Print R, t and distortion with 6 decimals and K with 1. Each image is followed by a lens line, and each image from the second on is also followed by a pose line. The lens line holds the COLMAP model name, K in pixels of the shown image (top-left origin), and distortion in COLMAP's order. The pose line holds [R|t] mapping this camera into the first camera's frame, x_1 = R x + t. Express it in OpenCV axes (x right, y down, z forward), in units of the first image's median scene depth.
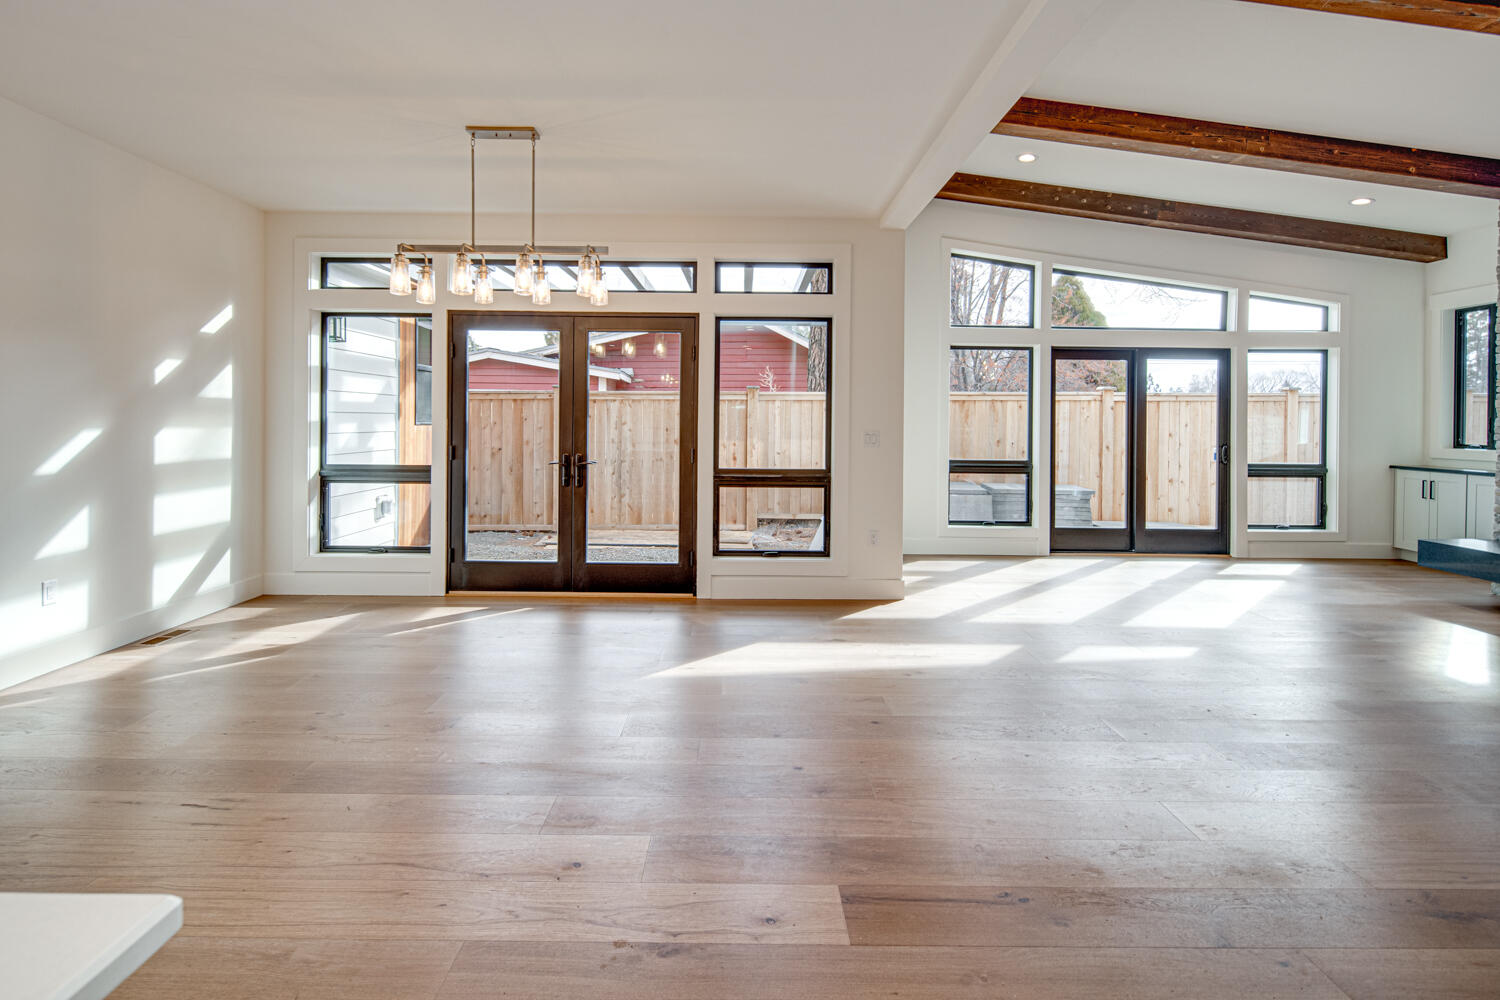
lens RADIAL K [[727.9, 0, 741.4], [0, 727.9, 420.3], [0, 0, 1]] dist [0.000396, -0.001052]
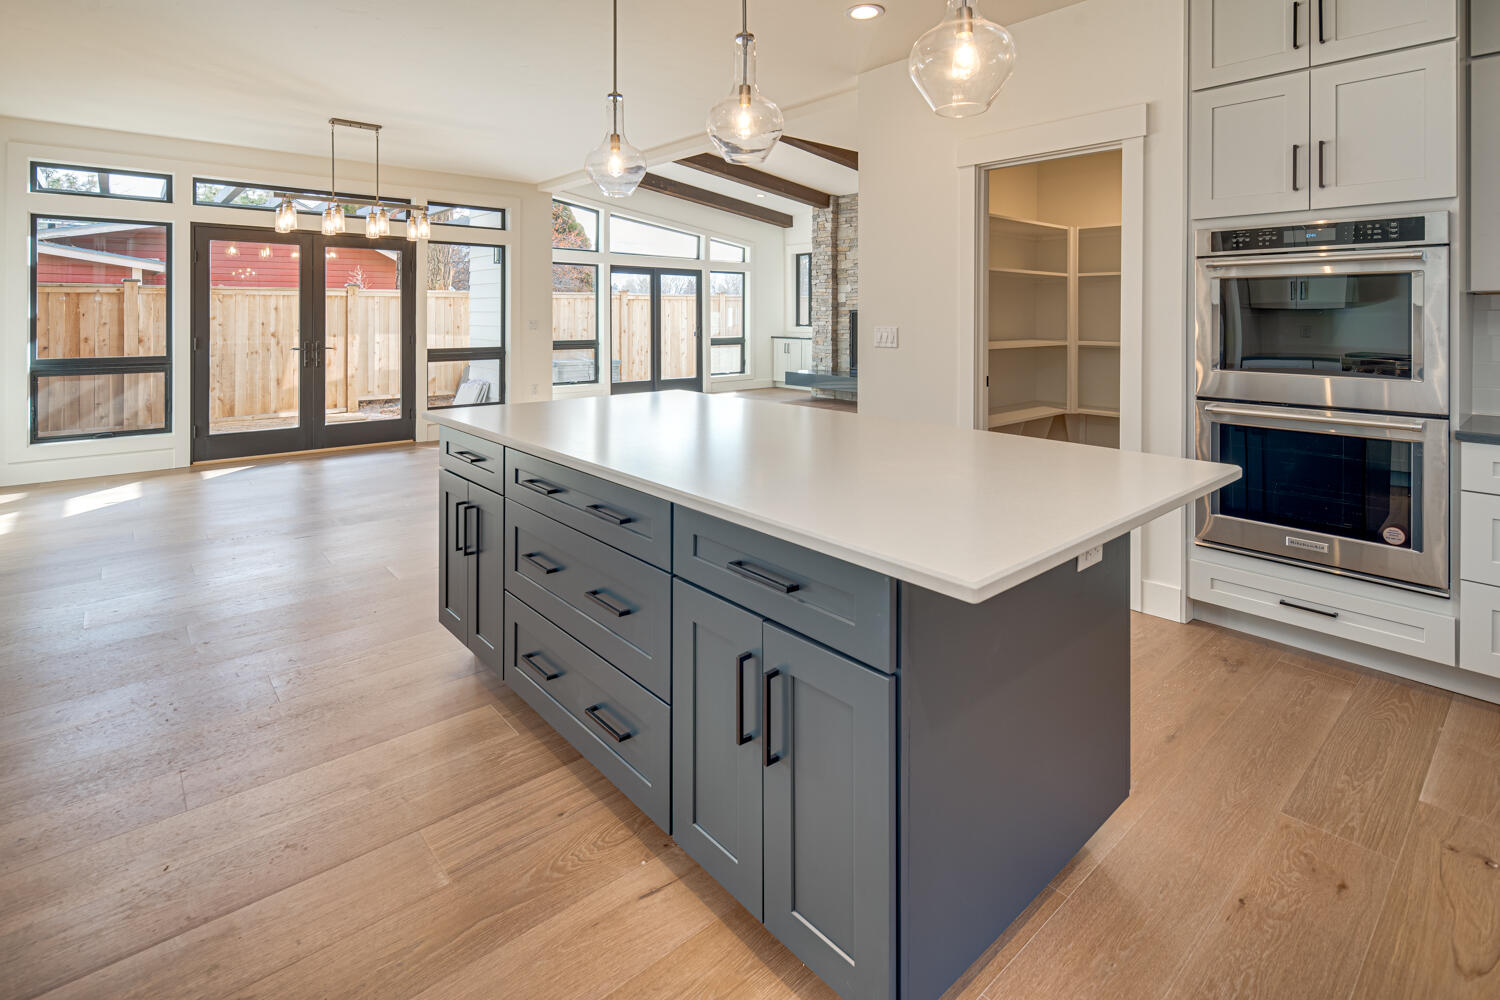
lens RADIAL K [[725.7, 0, 745.5], [0, 725.7, 314.5], [0, 0, 1]] dist [0.000483, -0.000176]
pose [[0.752620, -0.006433, 0.658424, -0.366944], [0.004975, 0.999979, 0.004083, -0.001853], [-0.658437, 0.000203, 0.752636, -0.339791]]
